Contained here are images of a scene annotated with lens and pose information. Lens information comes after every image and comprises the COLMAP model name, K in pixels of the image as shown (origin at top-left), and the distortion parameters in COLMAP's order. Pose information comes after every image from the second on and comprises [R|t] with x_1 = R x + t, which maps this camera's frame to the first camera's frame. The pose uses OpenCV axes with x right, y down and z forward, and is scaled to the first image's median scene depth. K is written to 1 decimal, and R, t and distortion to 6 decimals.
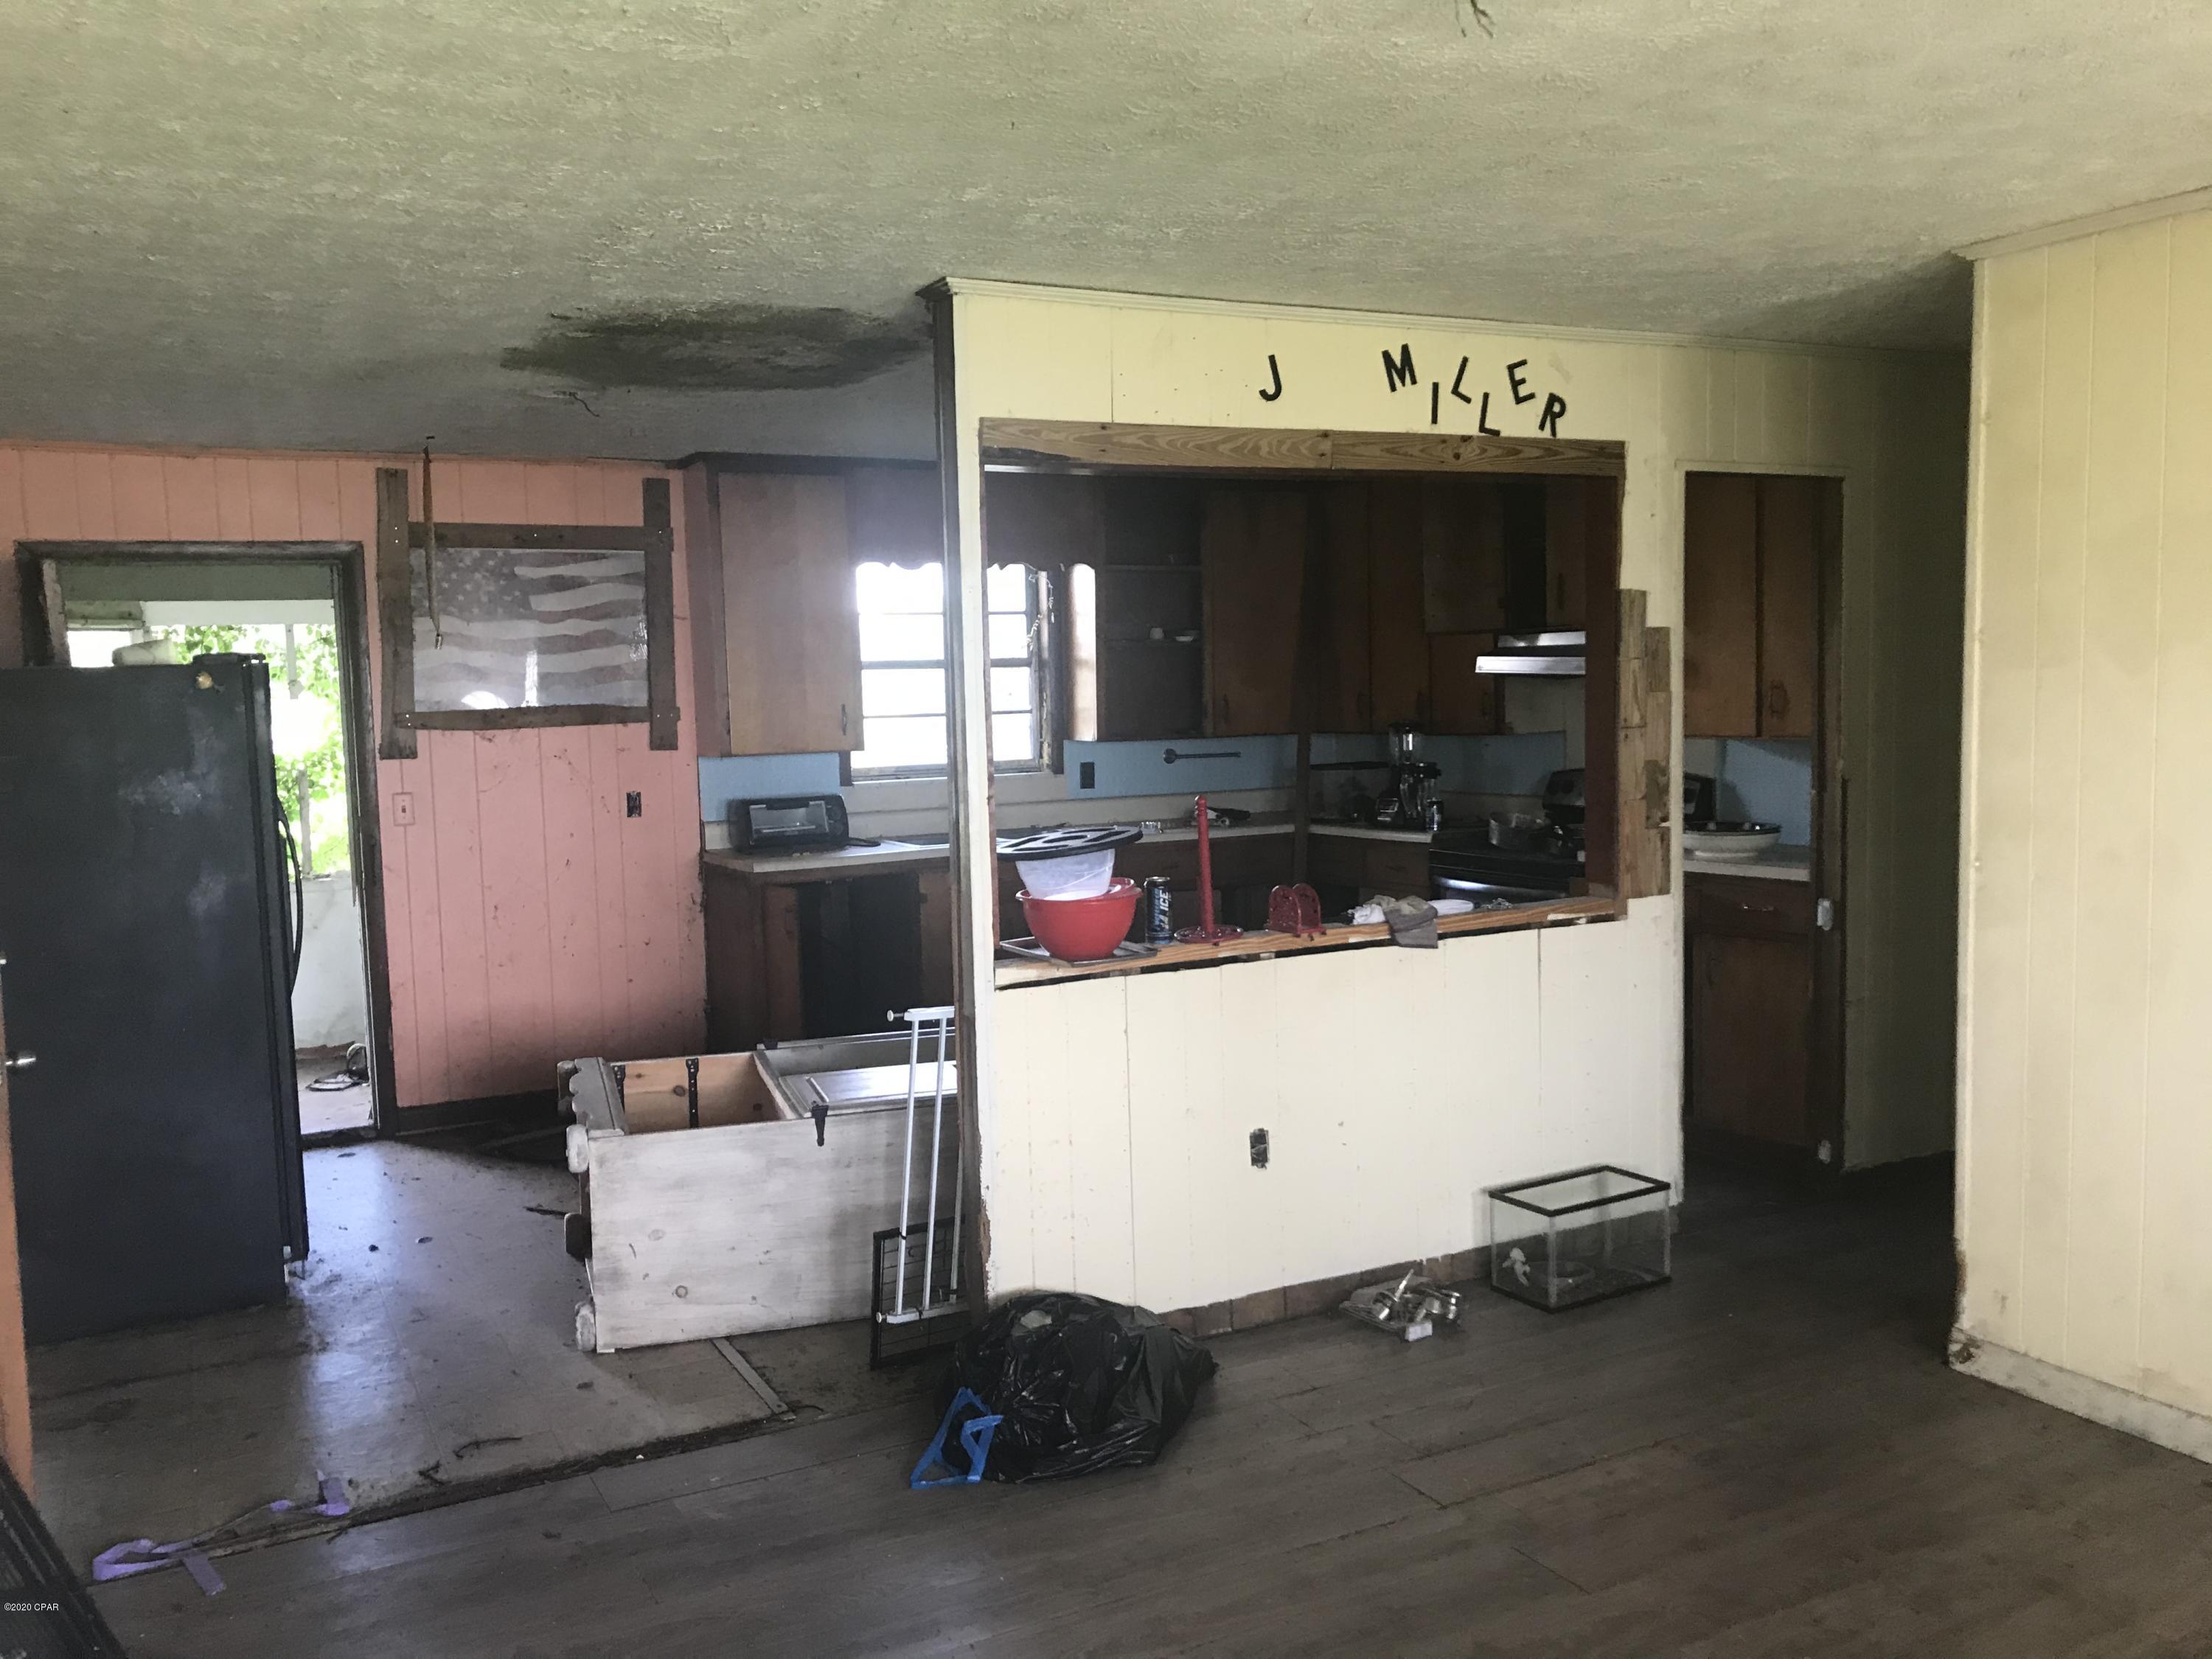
lens RADIAL K [[1818.0, 0, 1103.4], [0, 1818.0, 836.8], [0, 0, 1]] dist [0.056619, -0.059727]
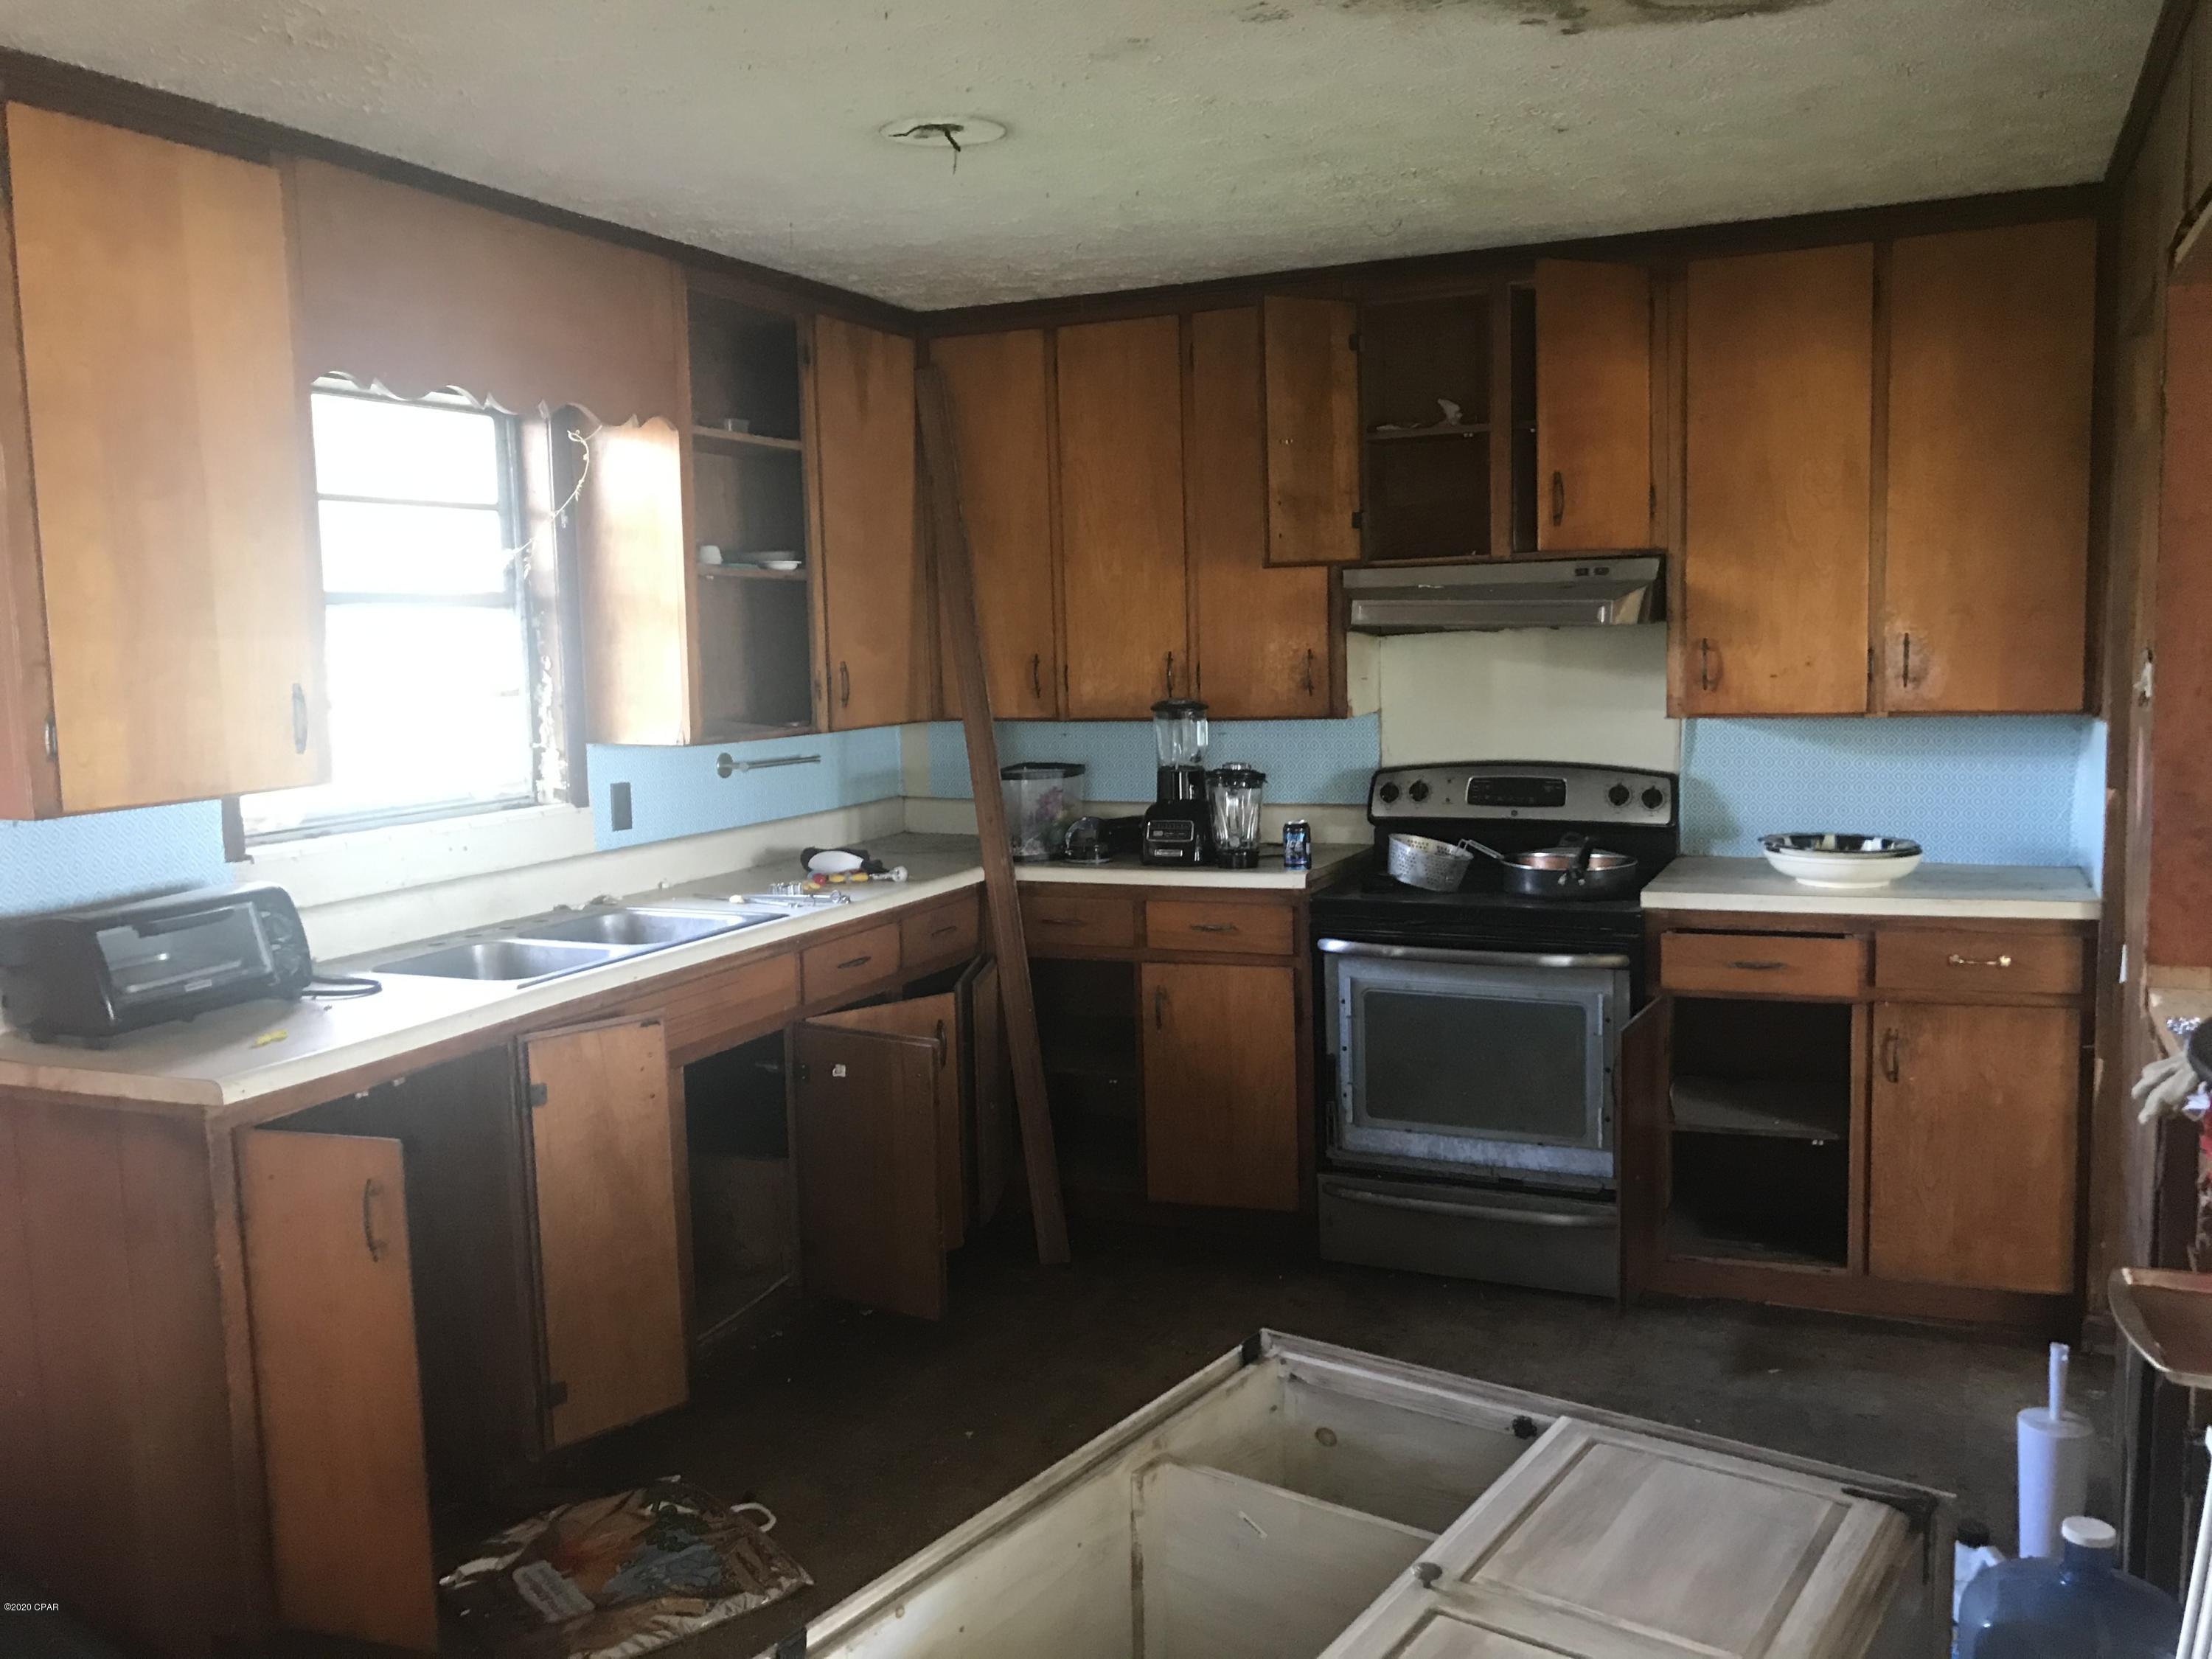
lens RADIAL K [[1818.0, 0, 1086.7], [0, 1818.0, 826.0], [0, 0, 1]] dist [0.056619, -0.059727]
pose [[0.802575, -0.058791, 0.593647, -0.230358], [0.053284, 0.998219, 0.026820, -0.035713], [-0.594166, 0.010107, 0.804279, 0.471901]]
